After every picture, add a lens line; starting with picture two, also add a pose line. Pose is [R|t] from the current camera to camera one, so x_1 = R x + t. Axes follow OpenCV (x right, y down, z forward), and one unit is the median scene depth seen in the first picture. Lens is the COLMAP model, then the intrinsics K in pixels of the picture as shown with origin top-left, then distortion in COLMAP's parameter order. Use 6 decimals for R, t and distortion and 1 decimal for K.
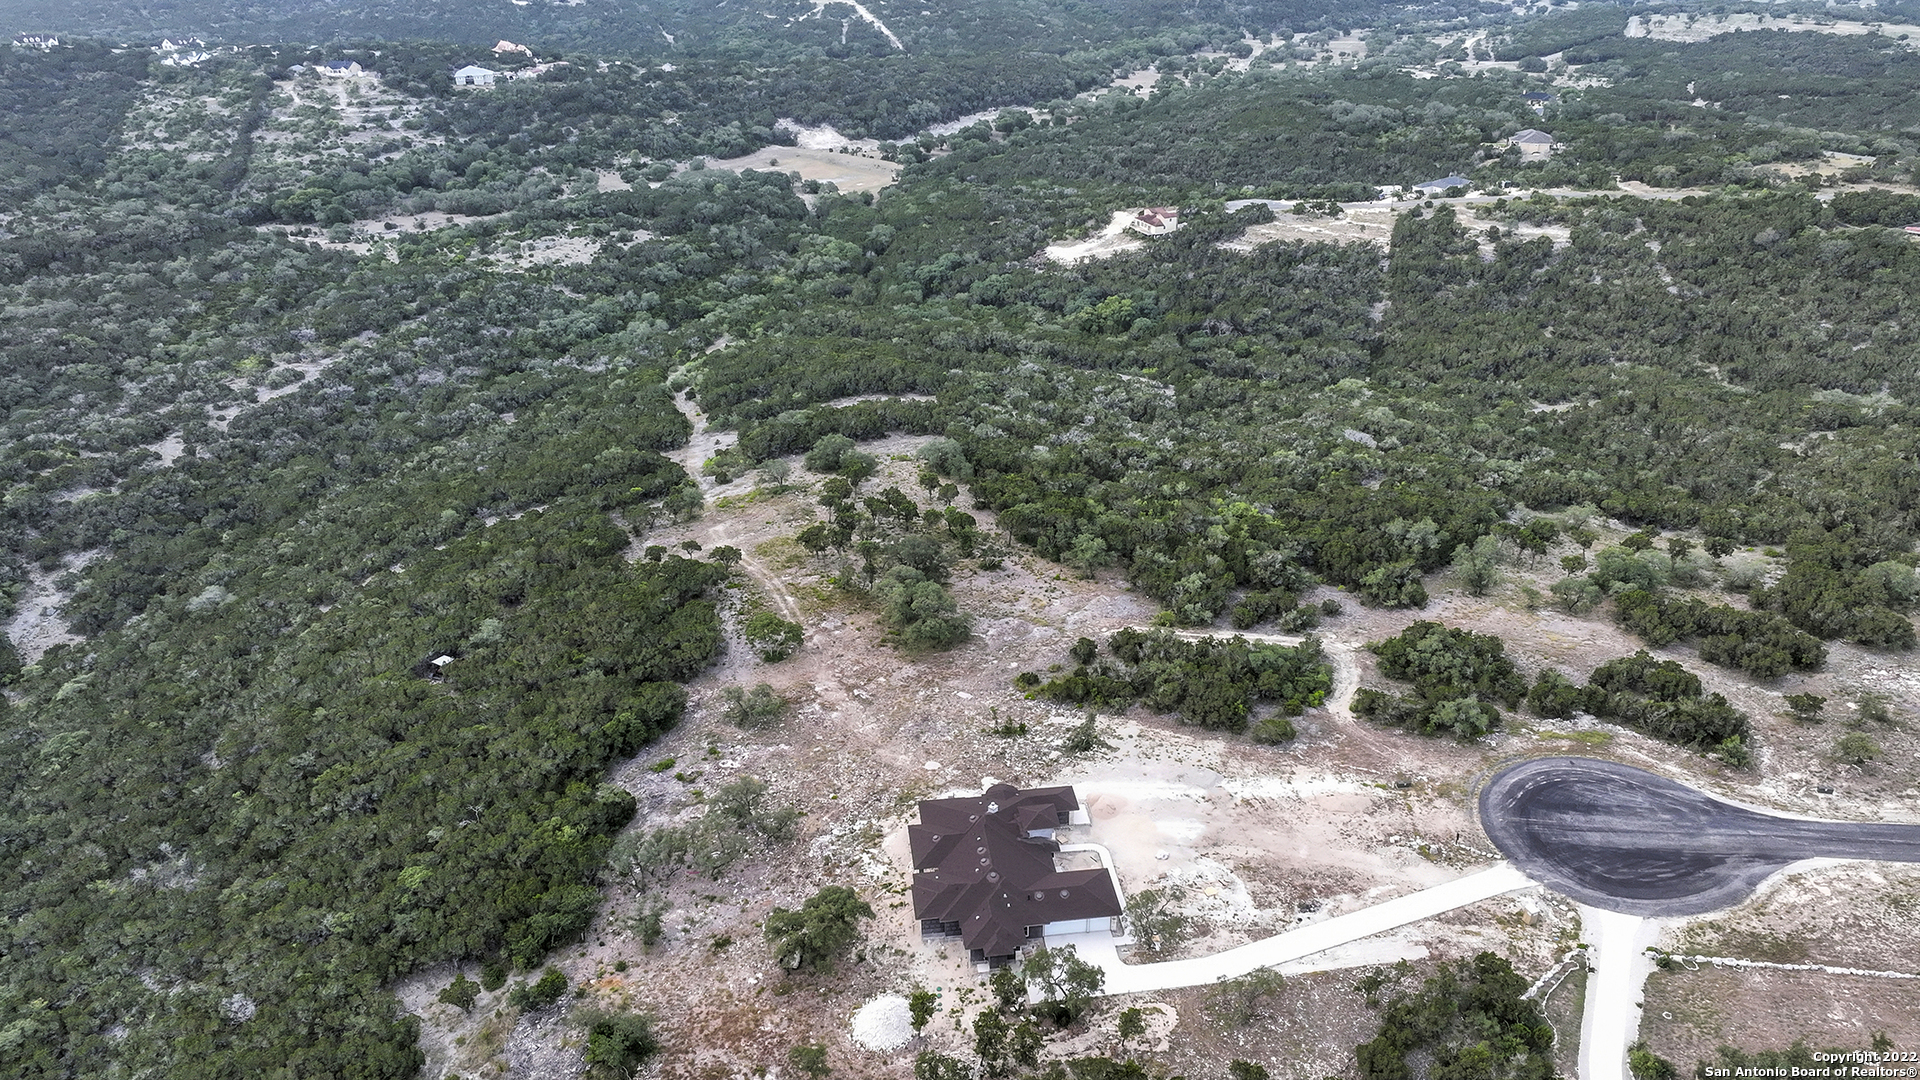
lens RADIAL K [[1367.9, 0, 963.8], [0, 1367.9, 537.0], [0, 0, 1]] dist [-0.003552, 0.001495]
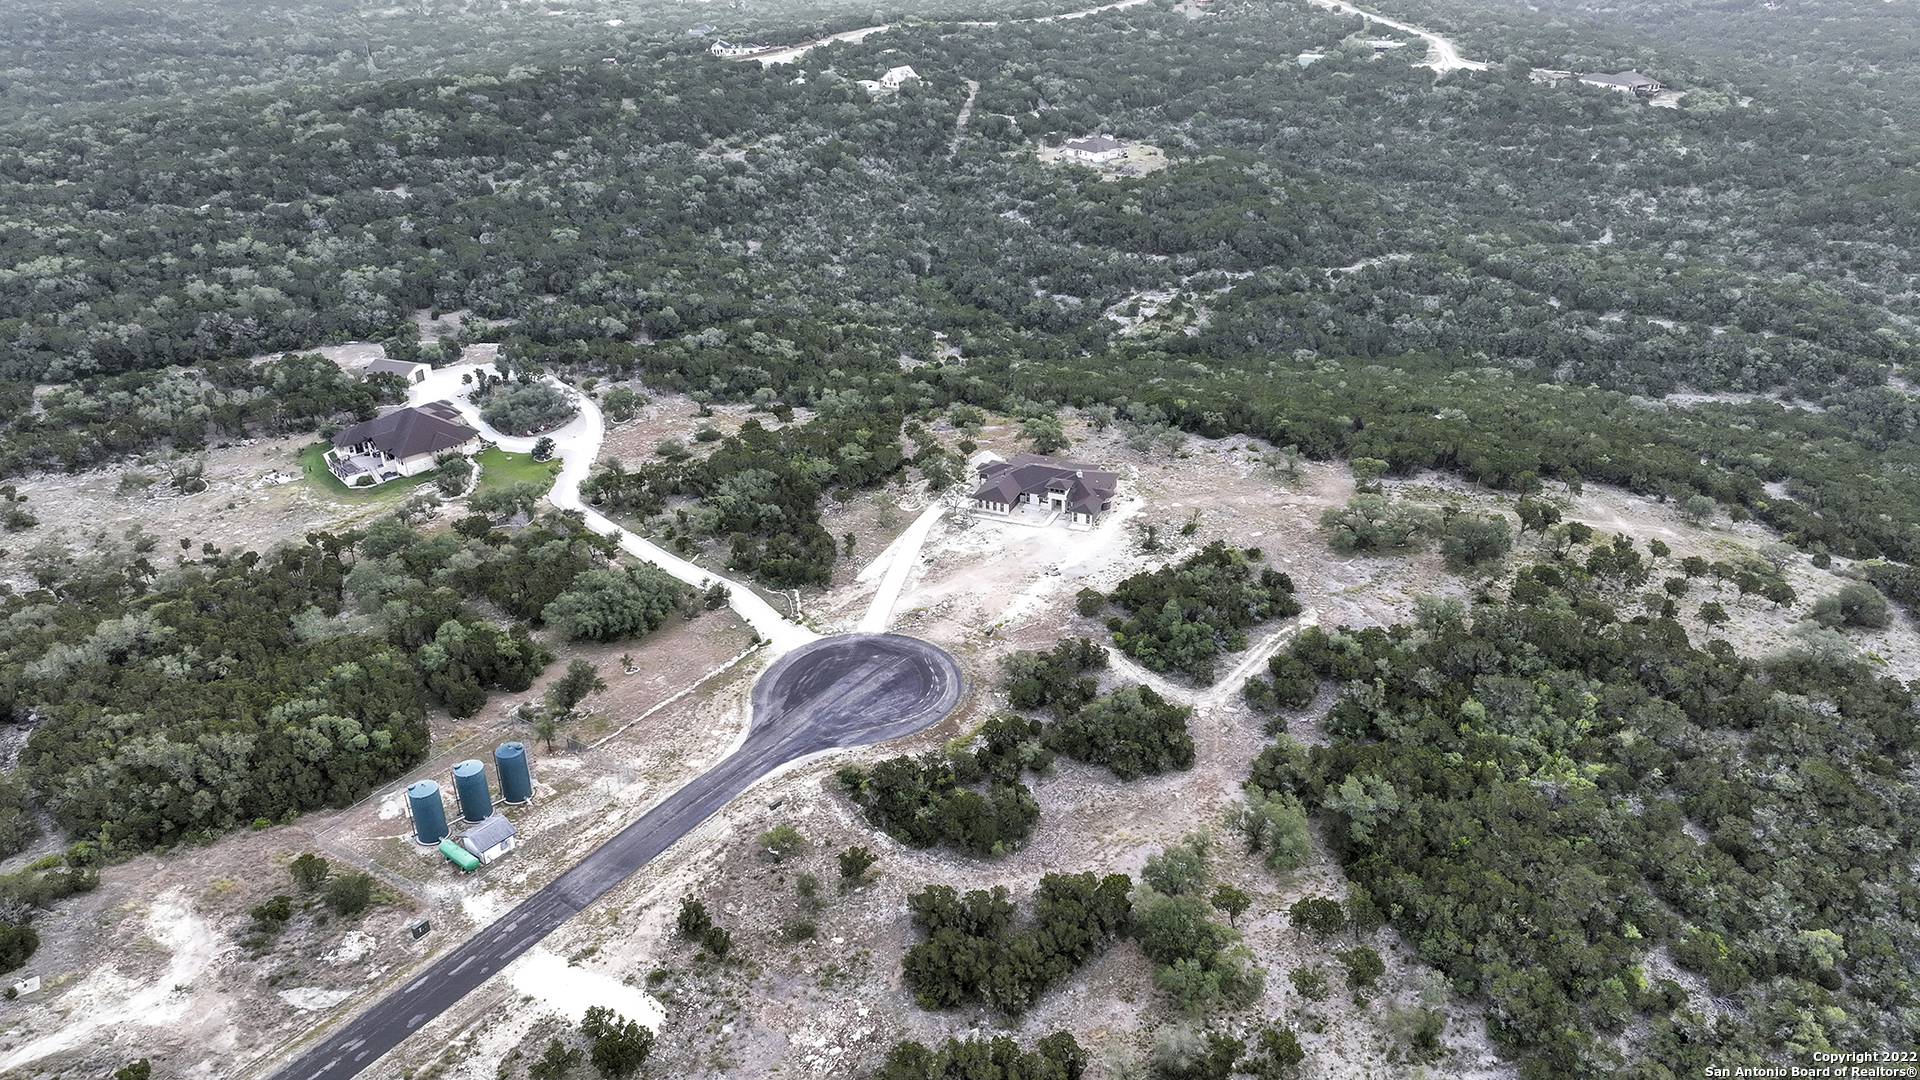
lens RADIAL K [[1367.9, 0, 963.8], [0, 1367.9, 537.0], [0, 0, 1]] dist [-0.003552, 0.001495]
pose [[-0.497079, 0.400418, -0.769791, 1.176783], [-0.375231, 0.700720, 0.606789, -0.580429], [0.782378, 0.590471, -0.198064, 1.111366]]
